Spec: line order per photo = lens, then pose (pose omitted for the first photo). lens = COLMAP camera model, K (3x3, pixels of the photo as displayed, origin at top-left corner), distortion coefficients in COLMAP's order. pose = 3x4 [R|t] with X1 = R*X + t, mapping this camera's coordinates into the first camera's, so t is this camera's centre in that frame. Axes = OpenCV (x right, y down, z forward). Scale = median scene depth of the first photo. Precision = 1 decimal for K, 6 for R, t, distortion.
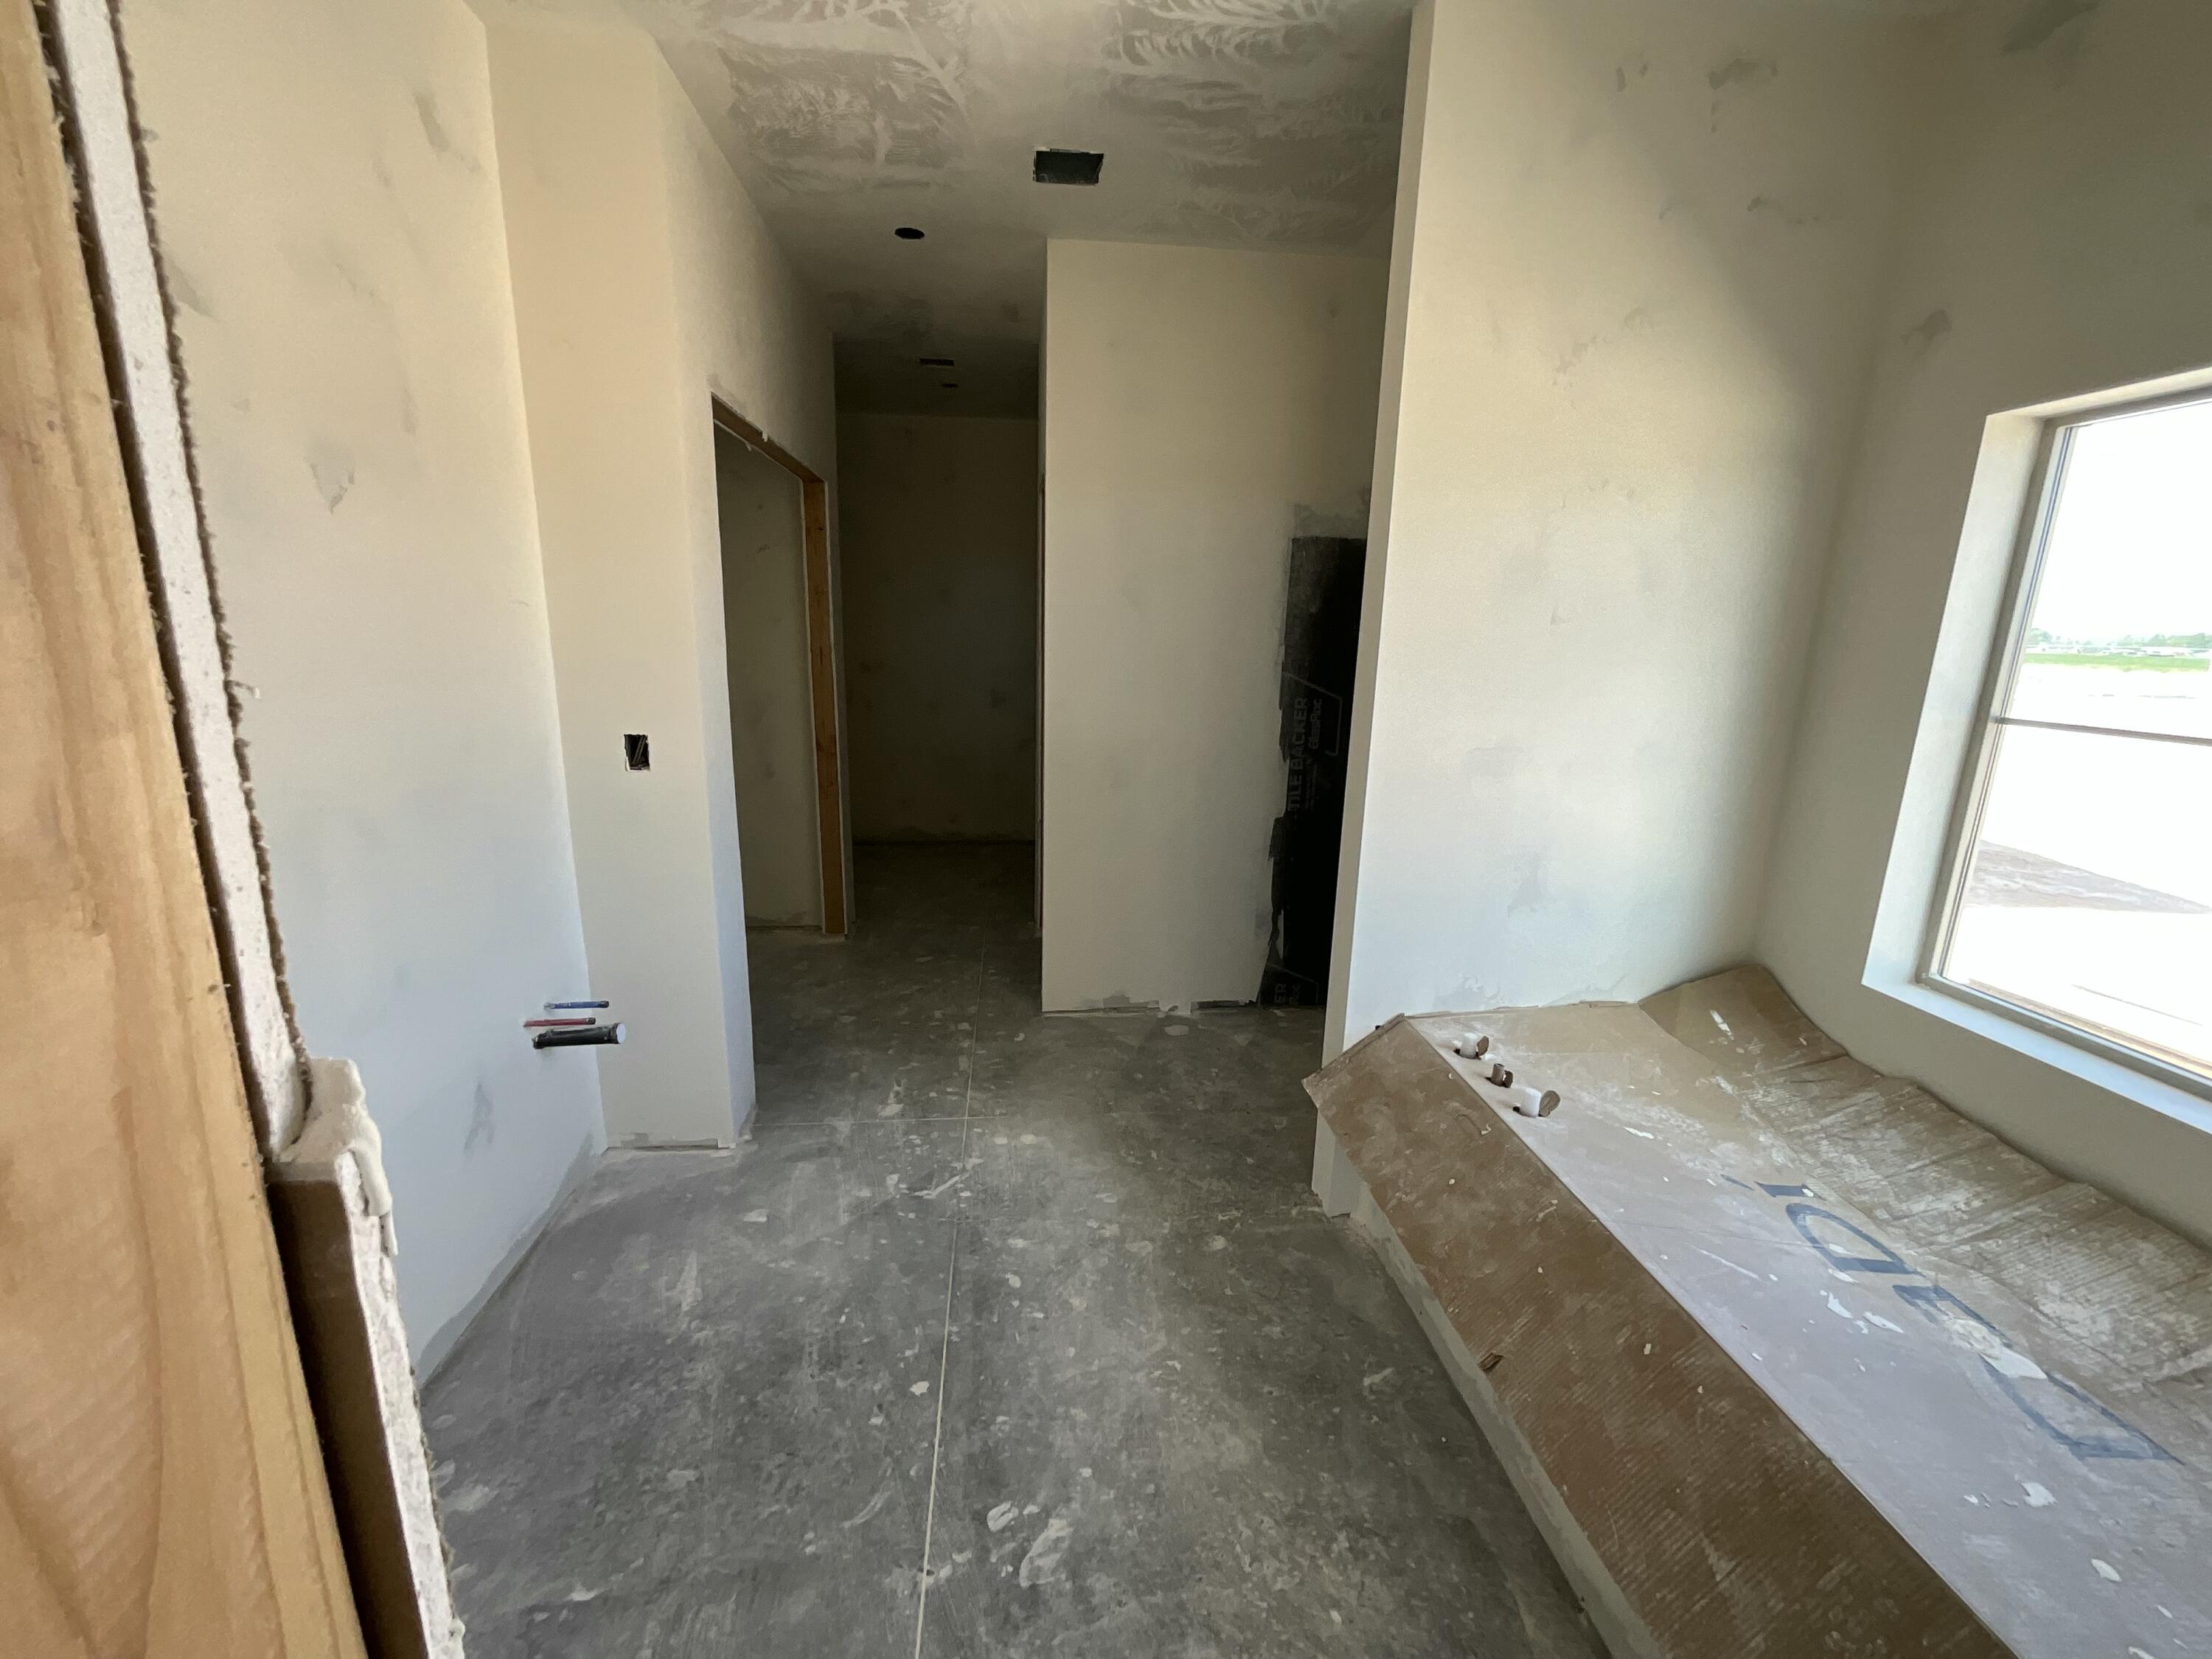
lens RADIAL K [[897.8, 0, 1103.8], [0, 897.8, 829.5], [0, 0, 1]] dist [-0.010317, 0.003675]
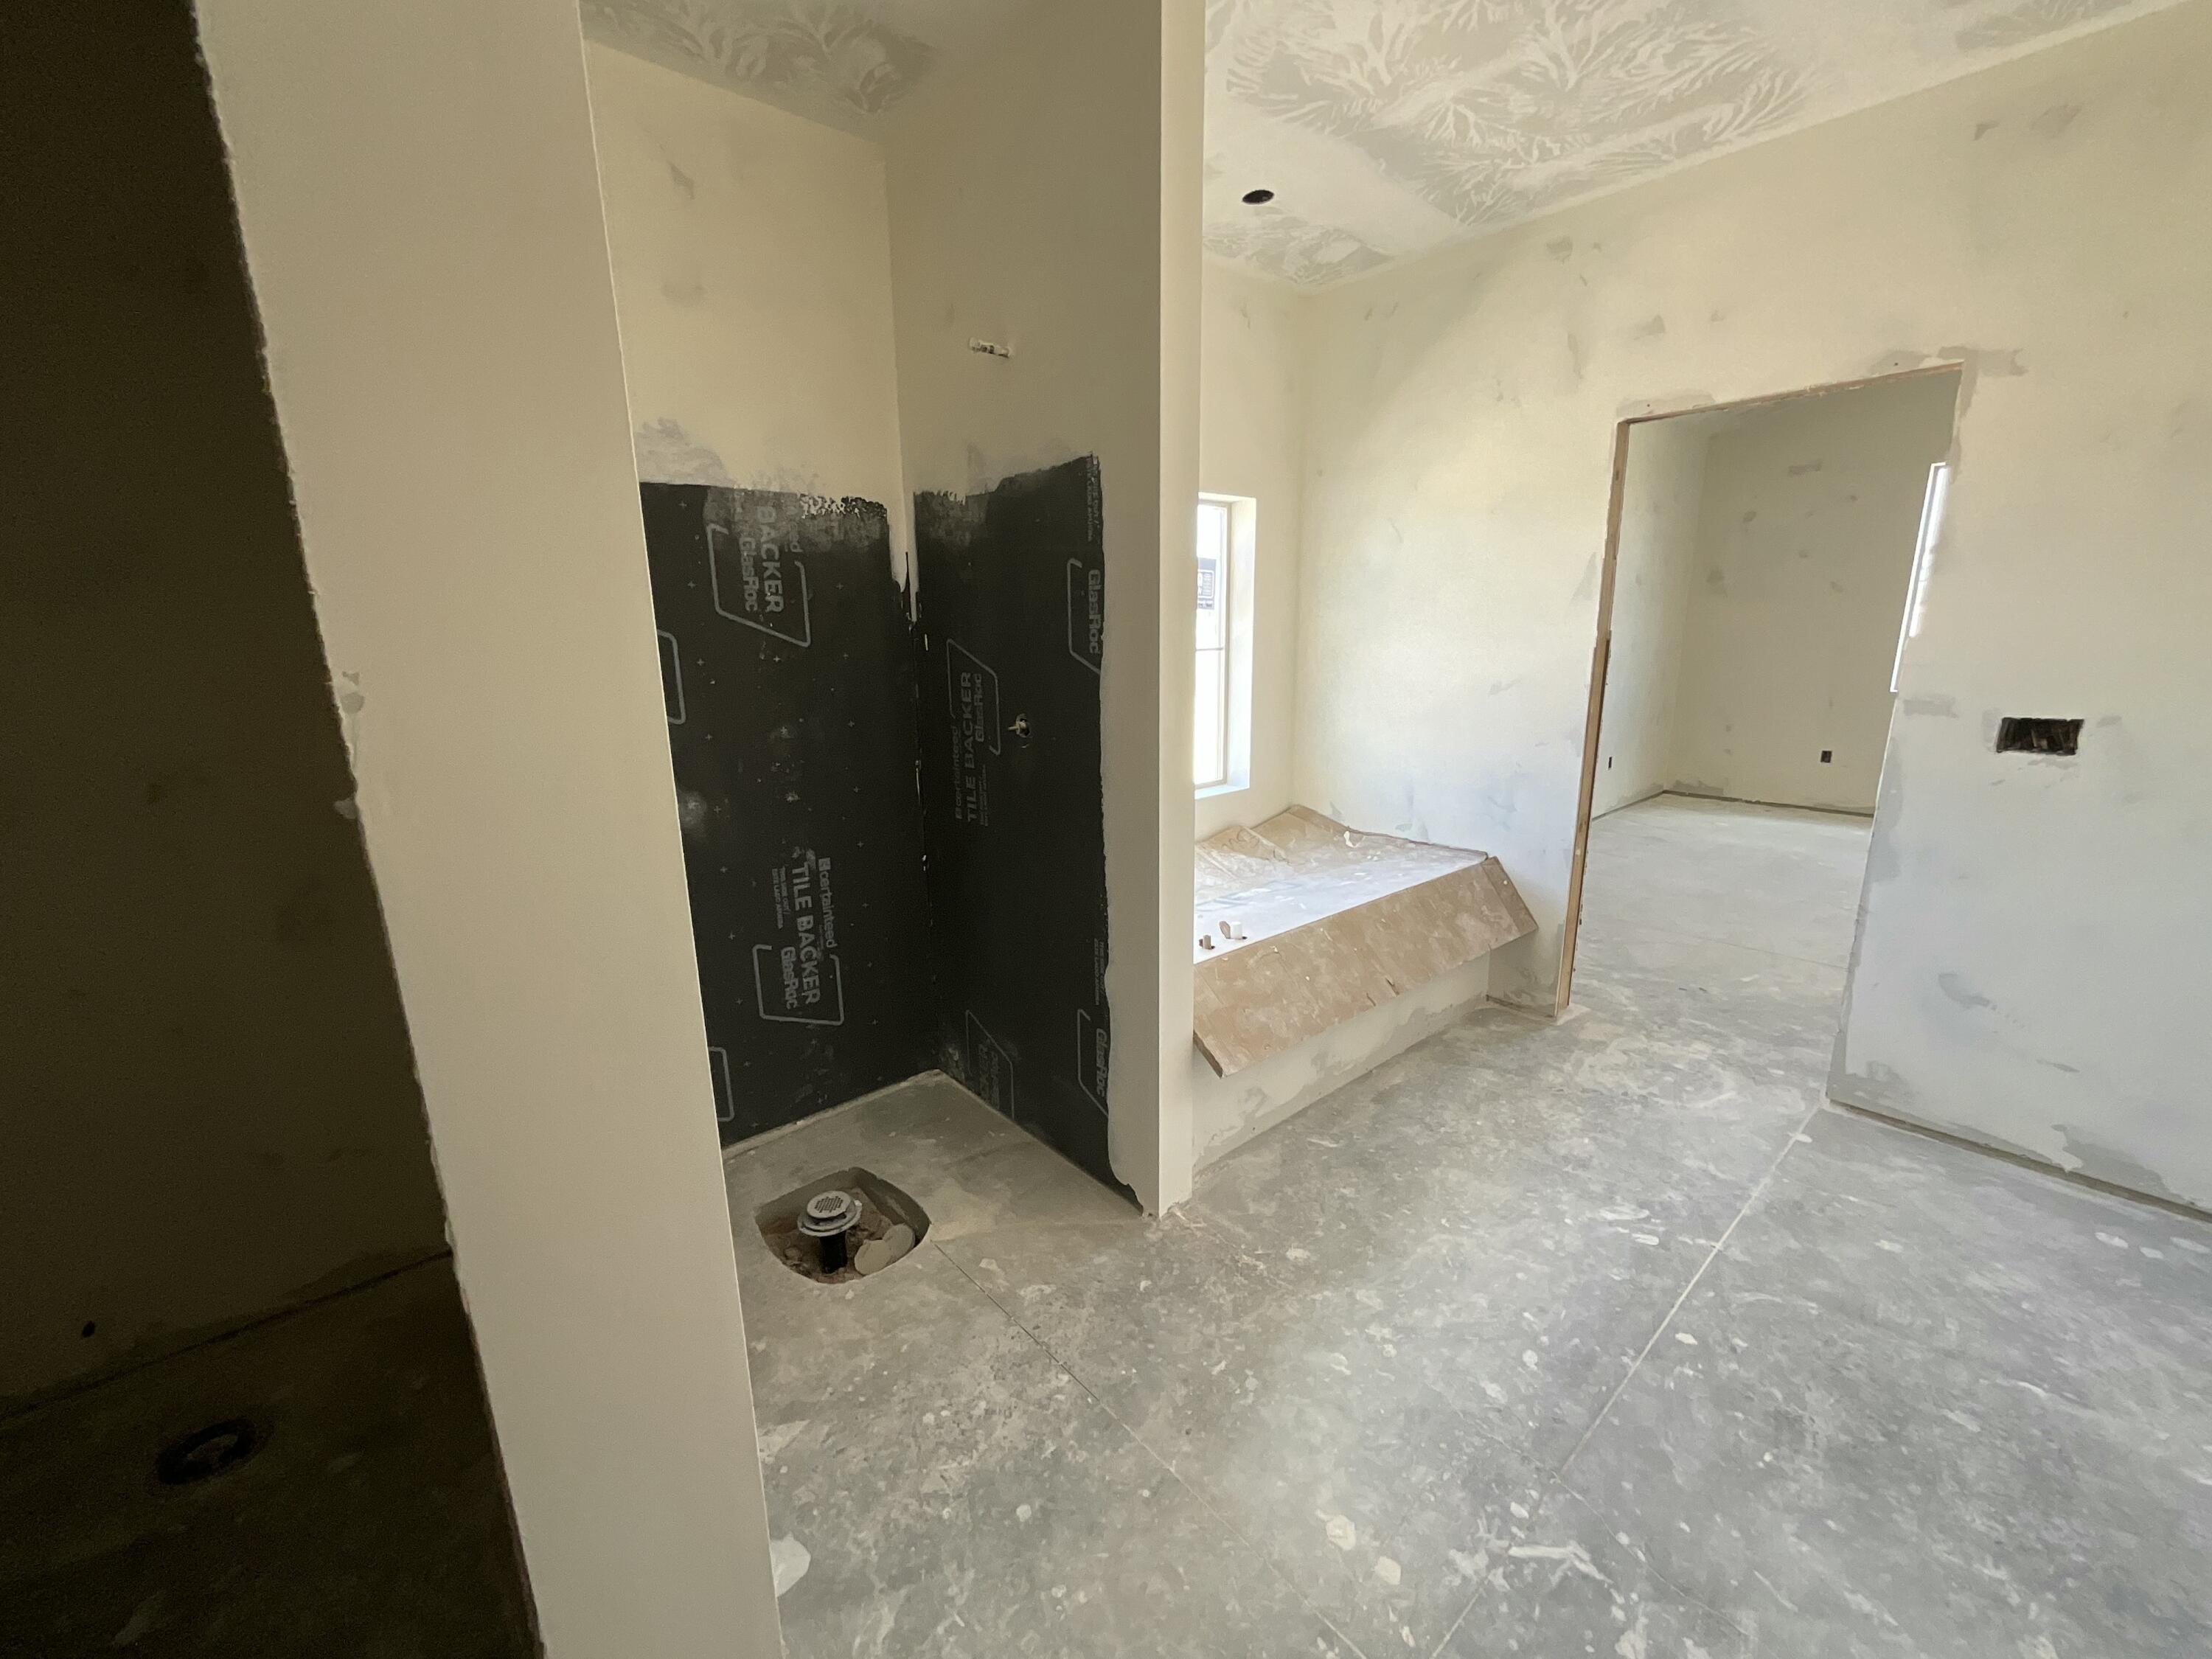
lens RADIAL K [[897.8, 0, 1103.8], [0, 897.8, 829.5], [0, 0, 1]] dist [-0.010317, 0.003675]
pose [[-0.580881, -0.178797, 0.794109, -0.460498], [0.194468, 0.916844, 0.348683, -0.344916], [-0.790417, 0.356972, -0.497807, 1.599858]]
